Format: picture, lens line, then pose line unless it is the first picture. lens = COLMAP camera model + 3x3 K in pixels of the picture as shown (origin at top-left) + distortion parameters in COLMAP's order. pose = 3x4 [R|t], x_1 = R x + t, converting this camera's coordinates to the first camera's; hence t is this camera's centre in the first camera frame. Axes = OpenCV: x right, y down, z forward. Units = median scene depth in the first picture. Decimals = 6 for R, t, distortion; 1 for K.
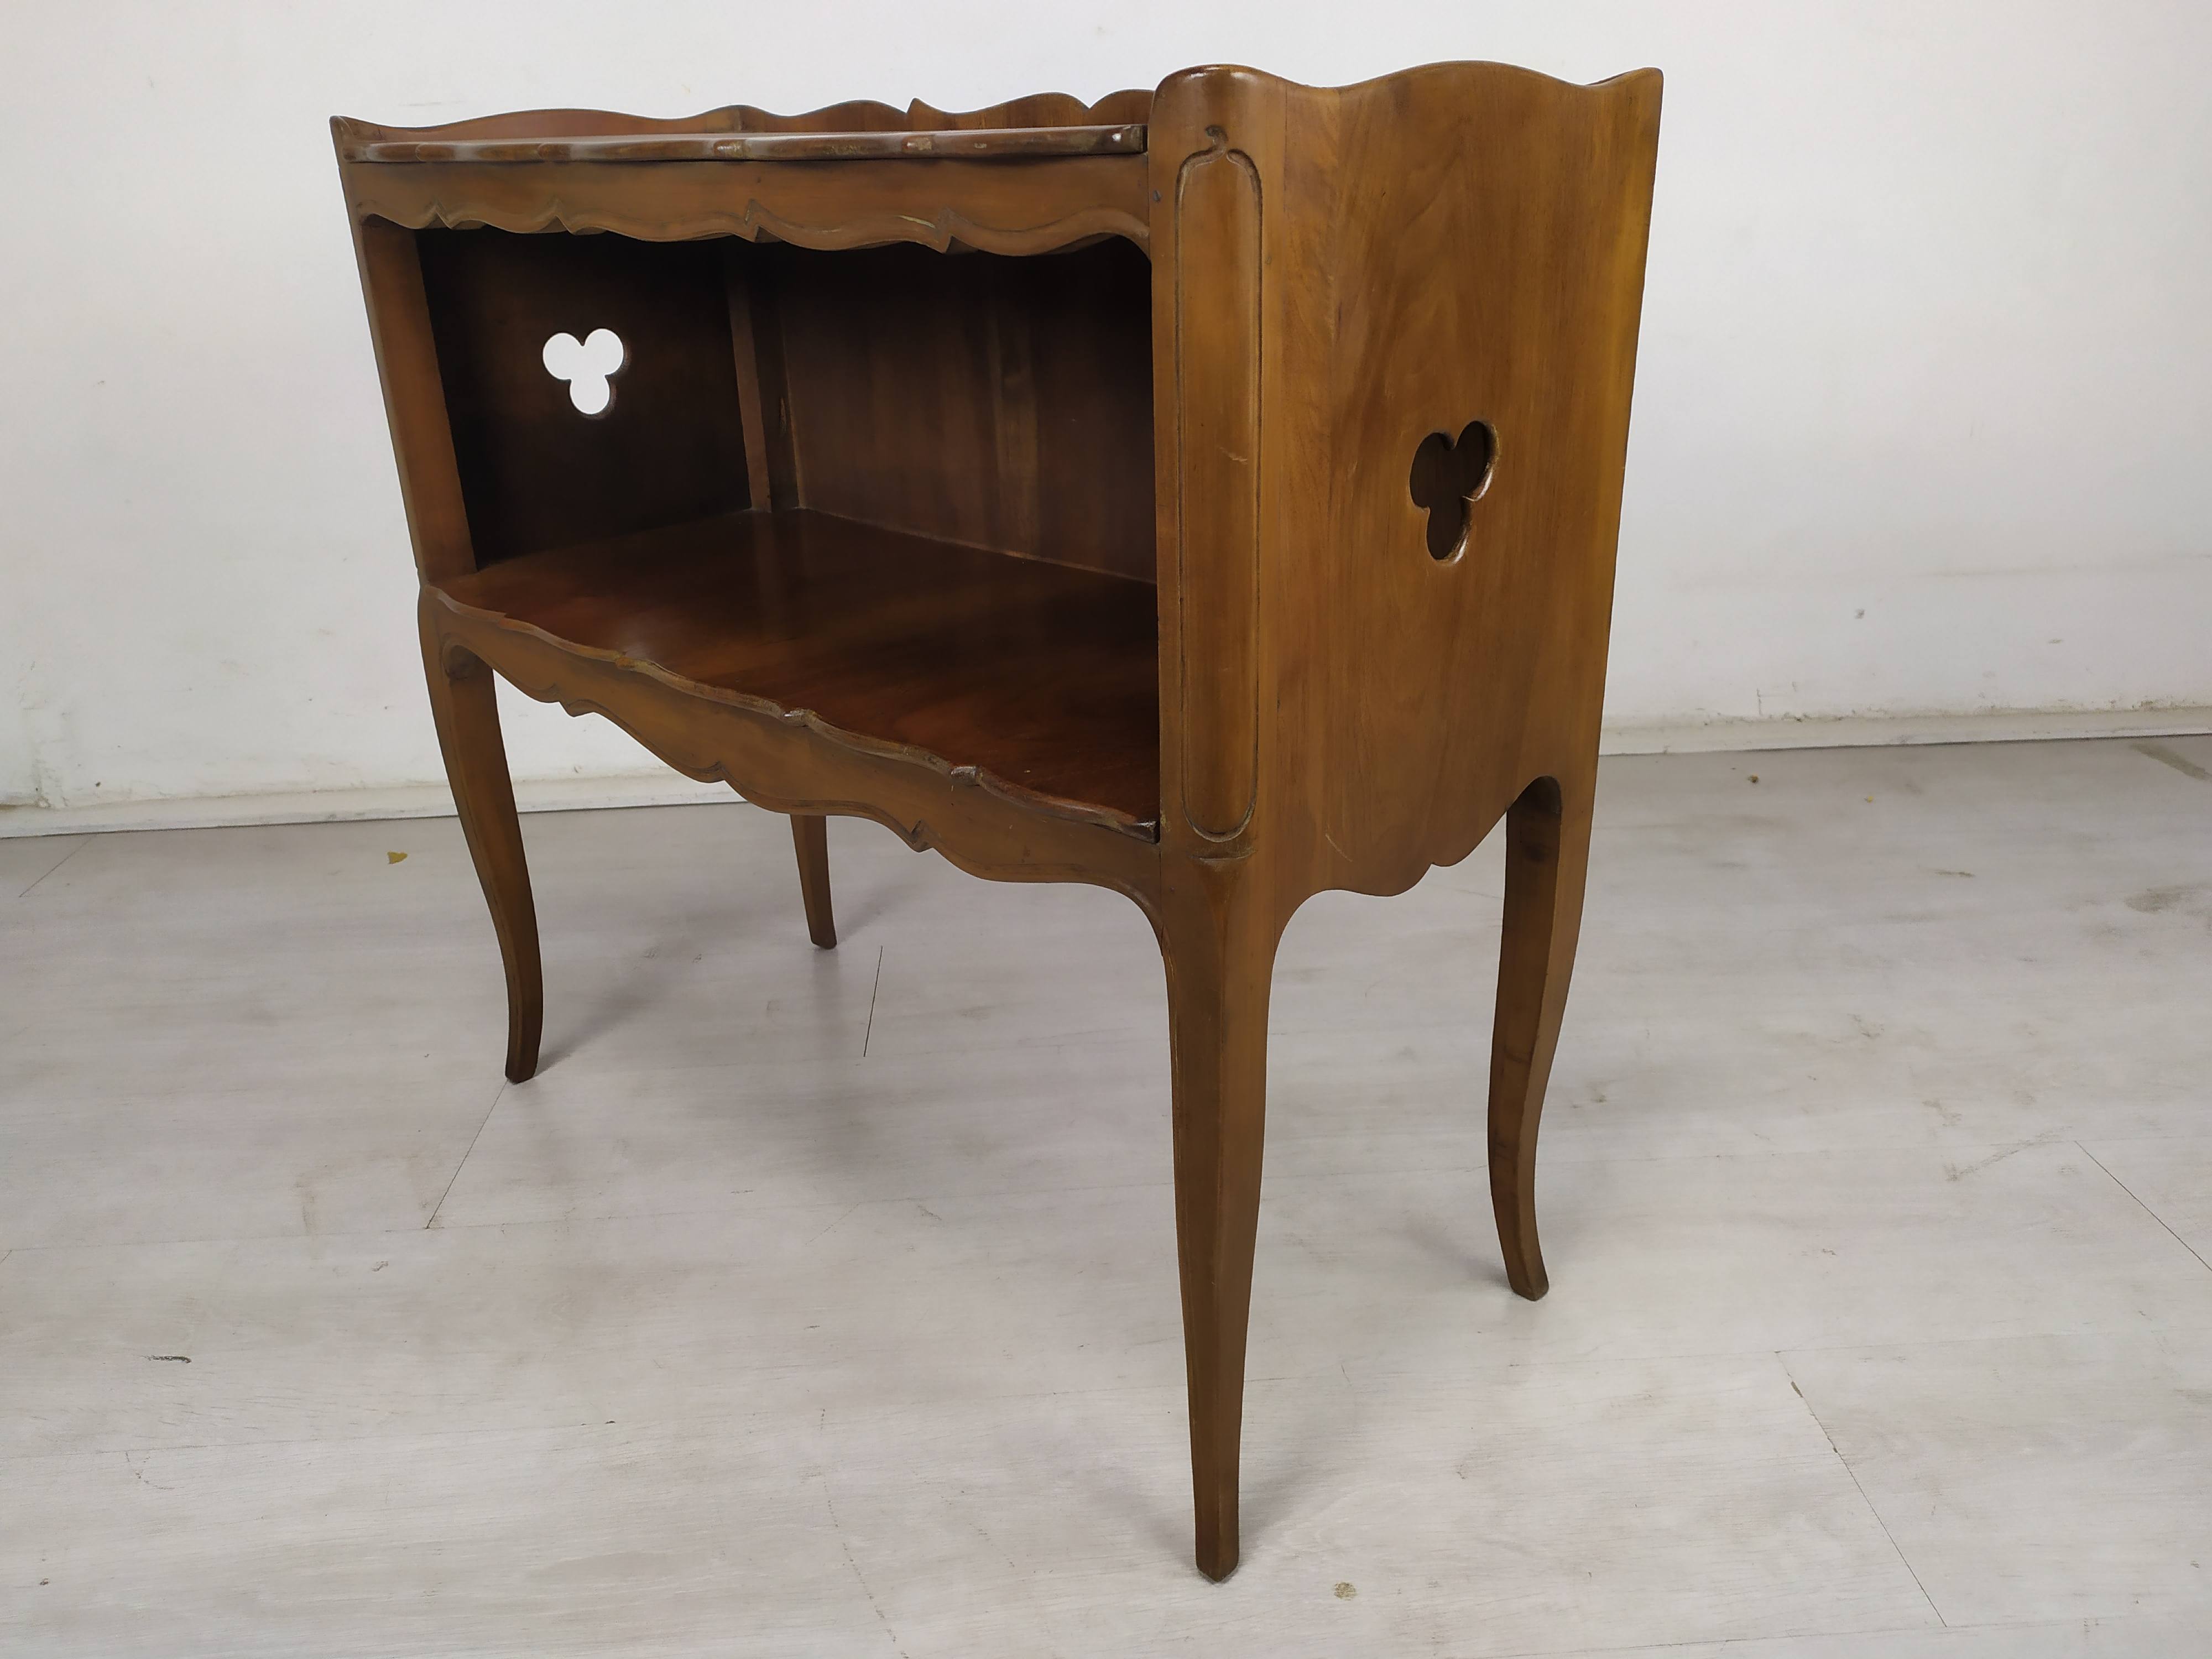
lens RADIAL K [[1699.0, 0, 1096.0], [0, 1699.0, 831.4], [0, 0, 1]] dist [0.047022, -0.001293]
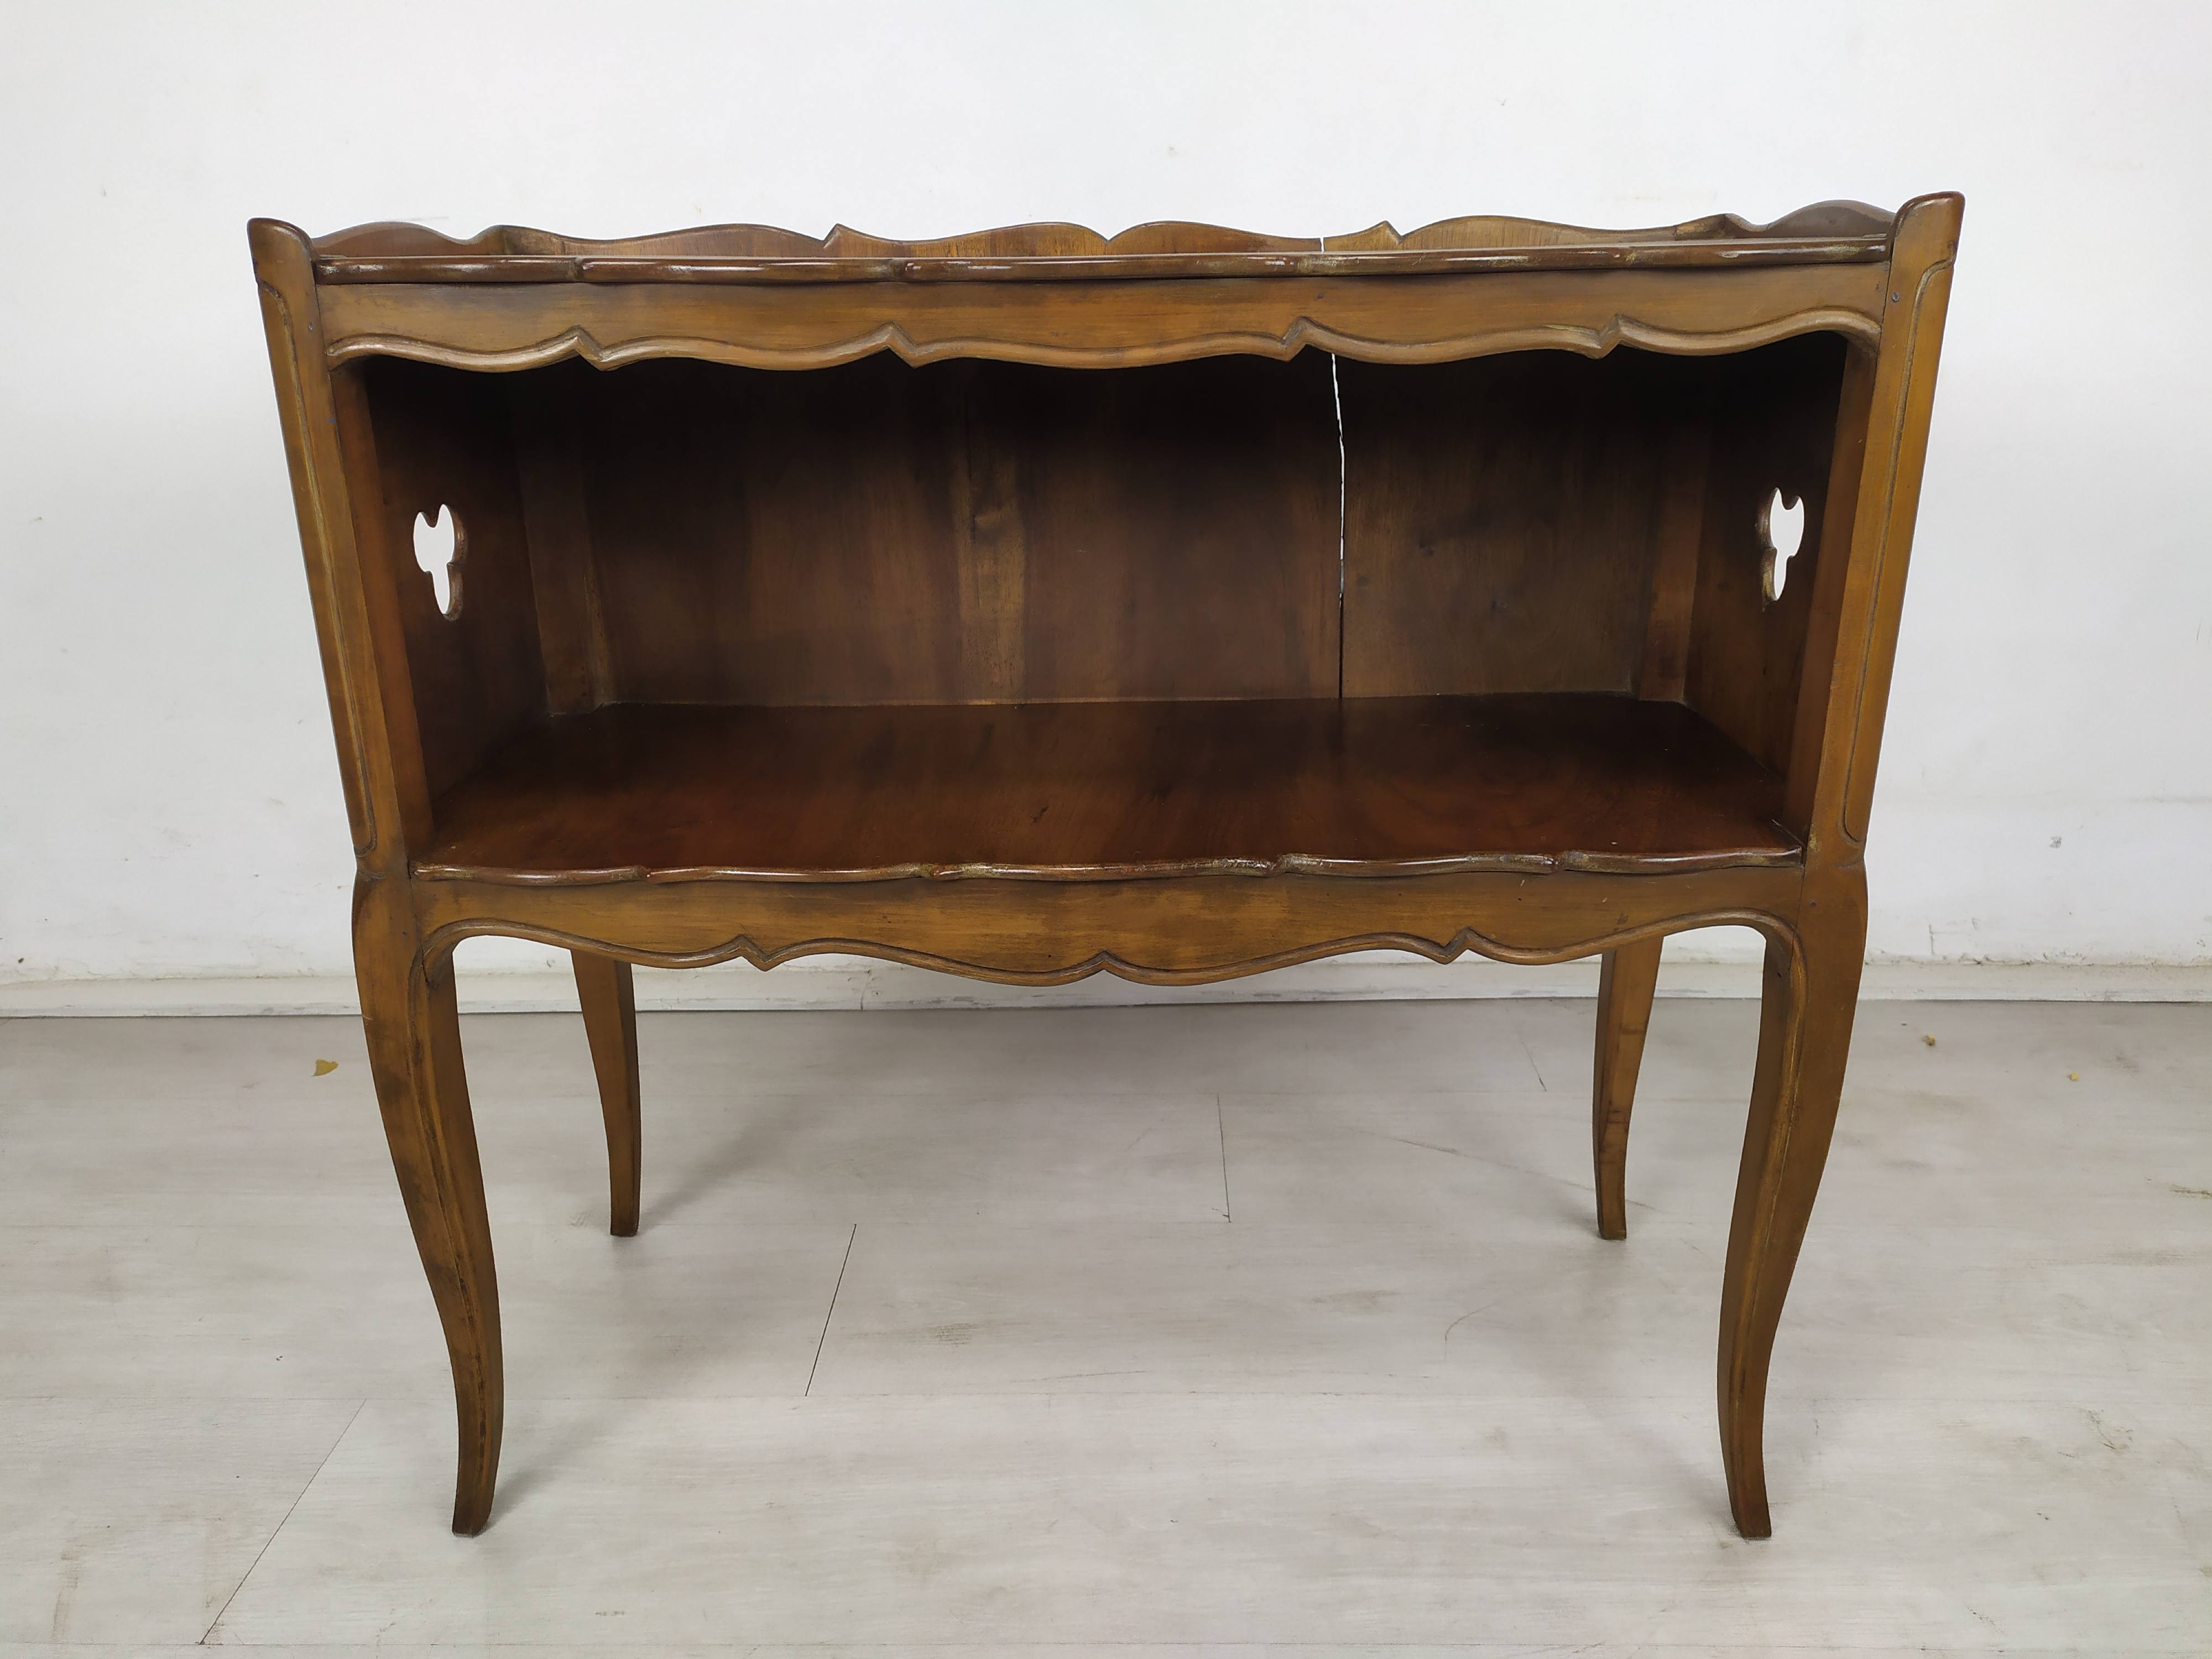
lens RADIAL K [[1690.7, 0, 1096.9], [0, 1690.7, 824.0], [0, 0, 1]] dist [0.023541, -0.007348]
pose [[0.997579, 0.038059, -0.058209, 0.039875], [-0.041951, 0.996859, -0.067175, -0.097518], [0.055470, 0.069455, 0.996042, 0.229558]]
